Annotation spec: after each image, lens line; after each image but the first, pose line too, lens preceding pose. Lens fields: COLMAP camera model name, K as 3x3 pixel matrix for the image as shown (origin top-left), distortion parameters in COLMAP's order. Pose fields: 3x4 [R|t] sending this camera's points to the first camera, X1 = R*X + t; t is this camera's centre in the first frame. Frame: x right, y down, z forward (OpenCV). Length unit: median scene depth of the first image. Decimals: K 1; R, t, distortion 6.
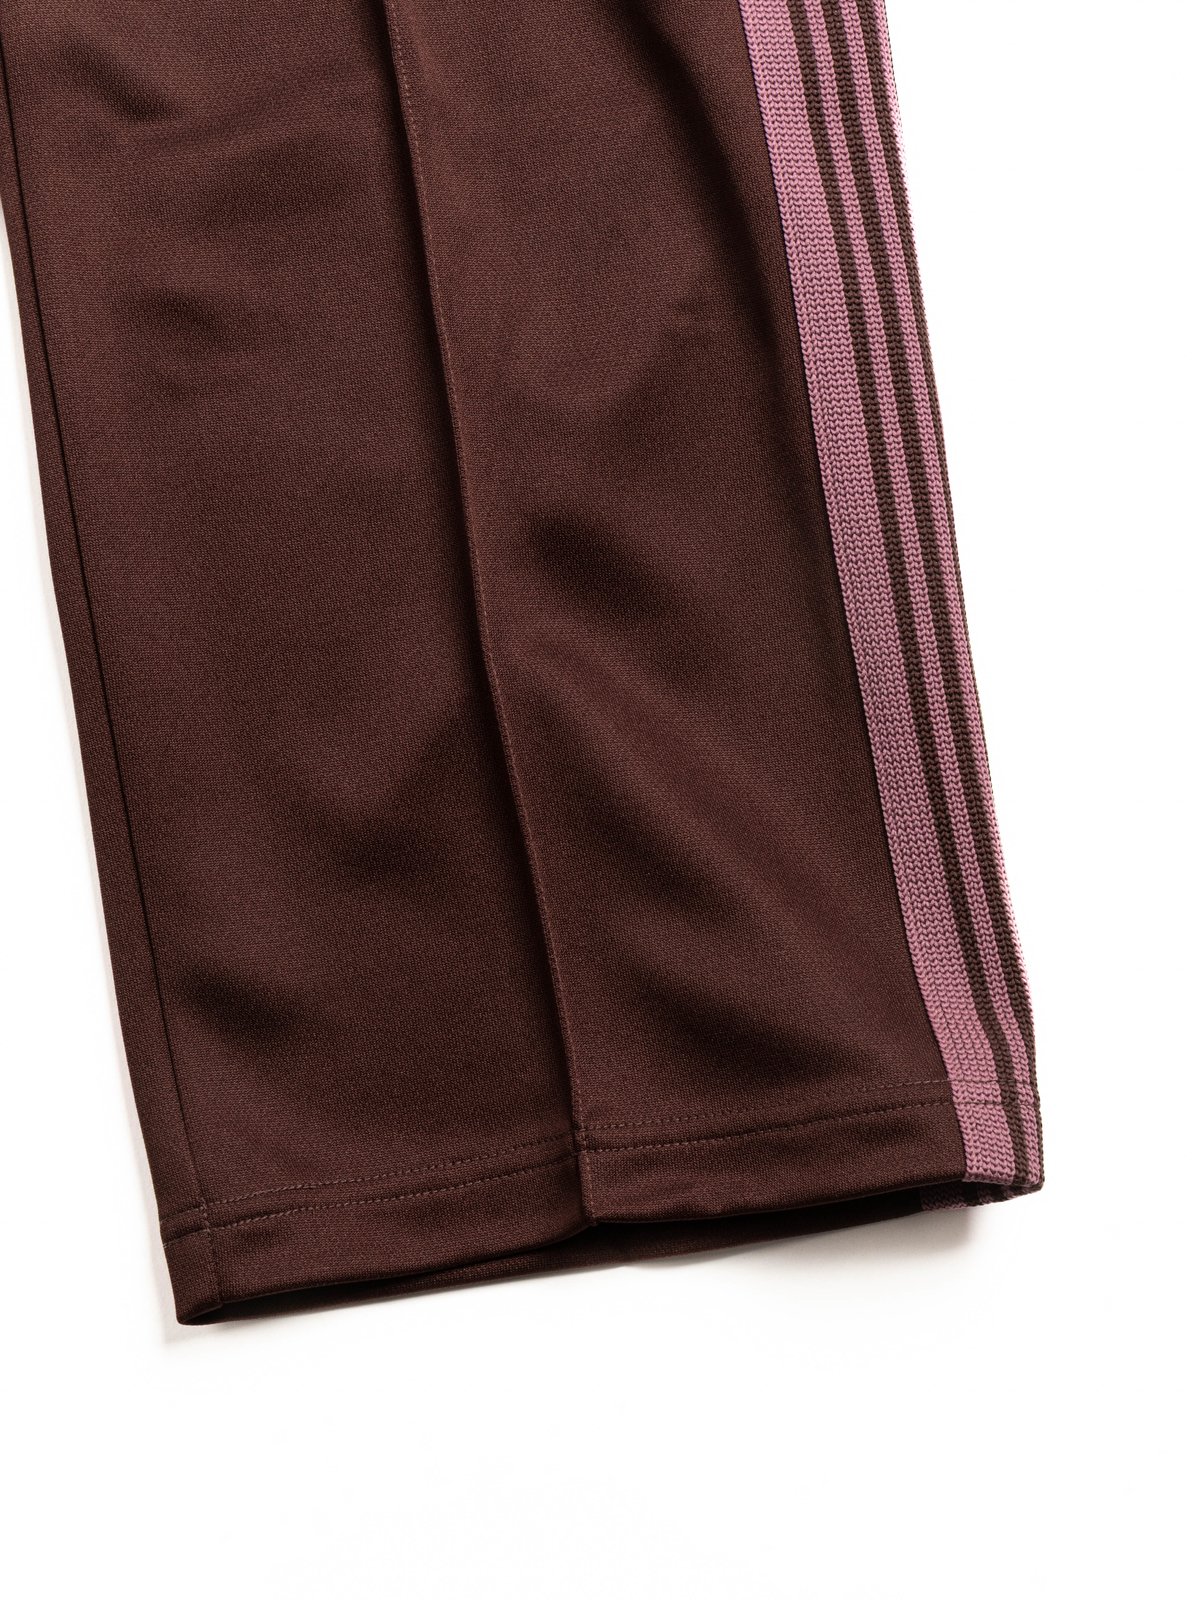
lens RADIAL K [[3586.8, 0, 600.0], [0, 3586.8, 800.0], [0, 0, 1]] dist [-0.042500, -0.084486]
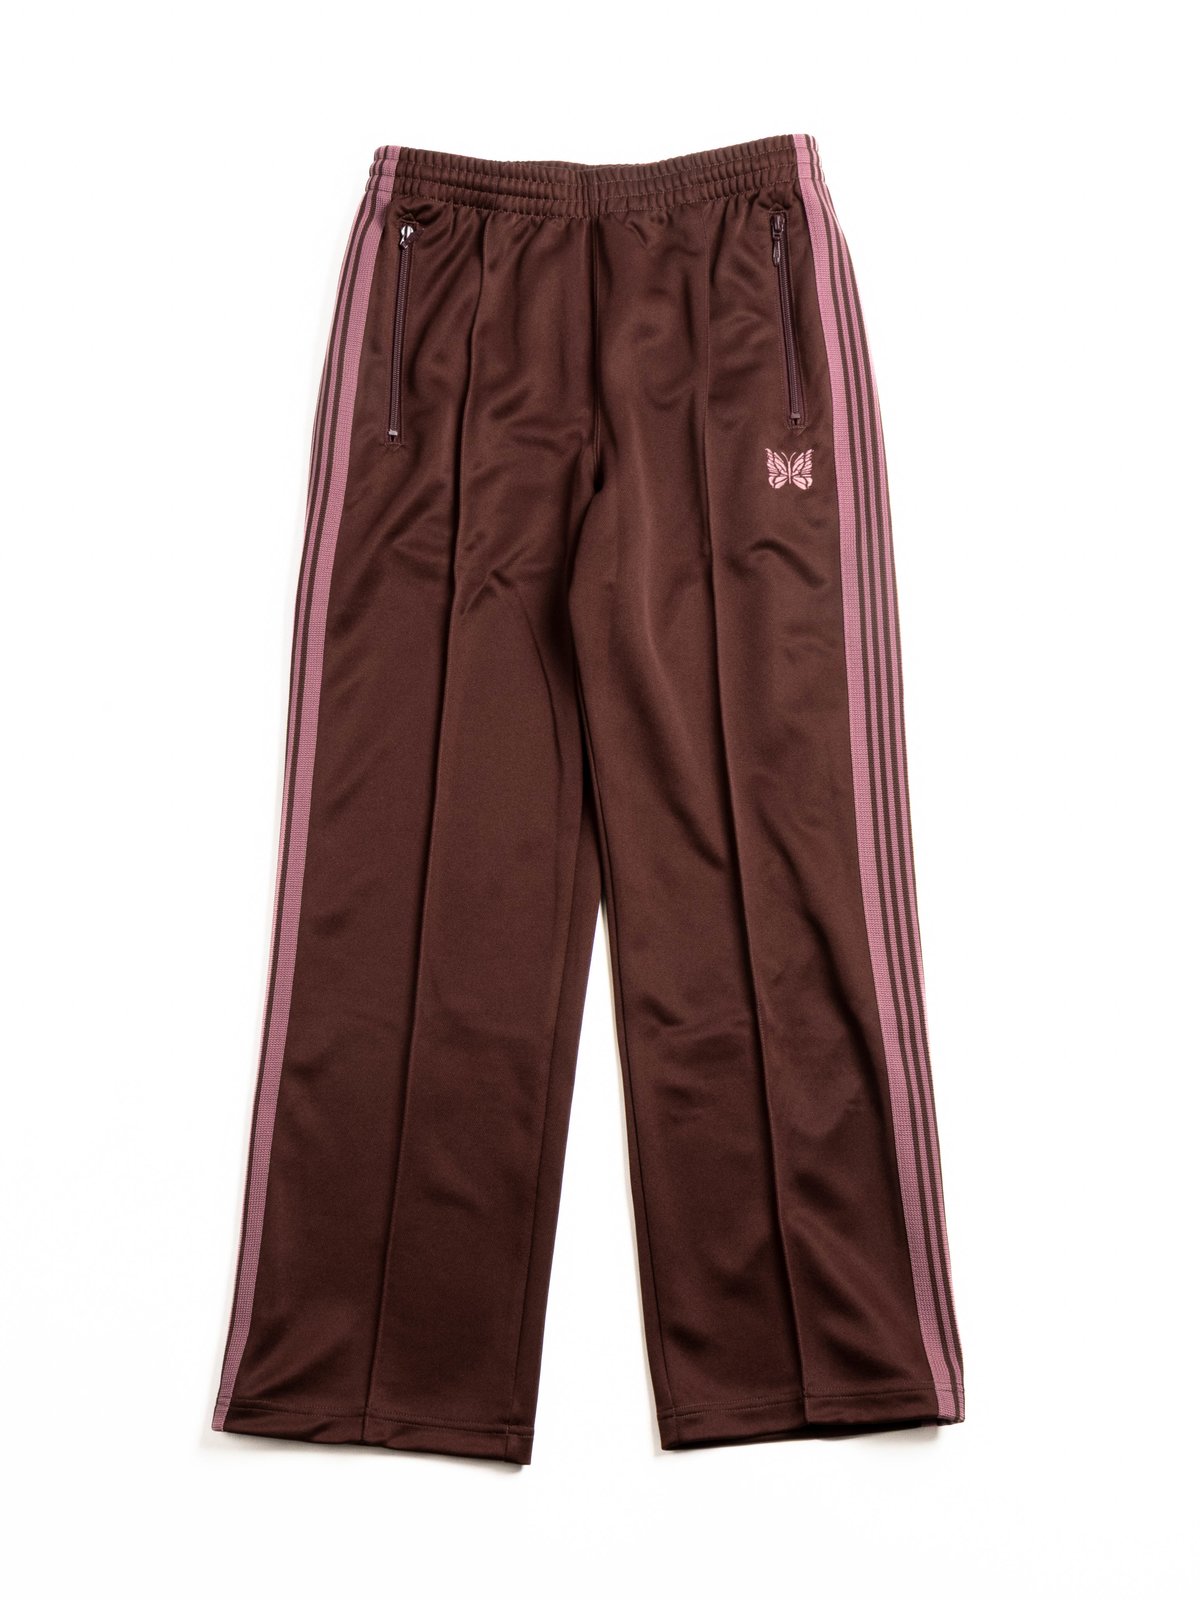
lens RADIAL K [[2173.8, 0, 600.0], [0, 2173.8, 800.0], [0, 0, 1]] dist [-0.036091, -0.027149]
pose [[0.997165, 0.055566, -0.050730, -0.106627], [-0.062770, 0.986121, -0.153706, -0.097252], [0.041486, 0.156455, 0.986813, -0.795865]]
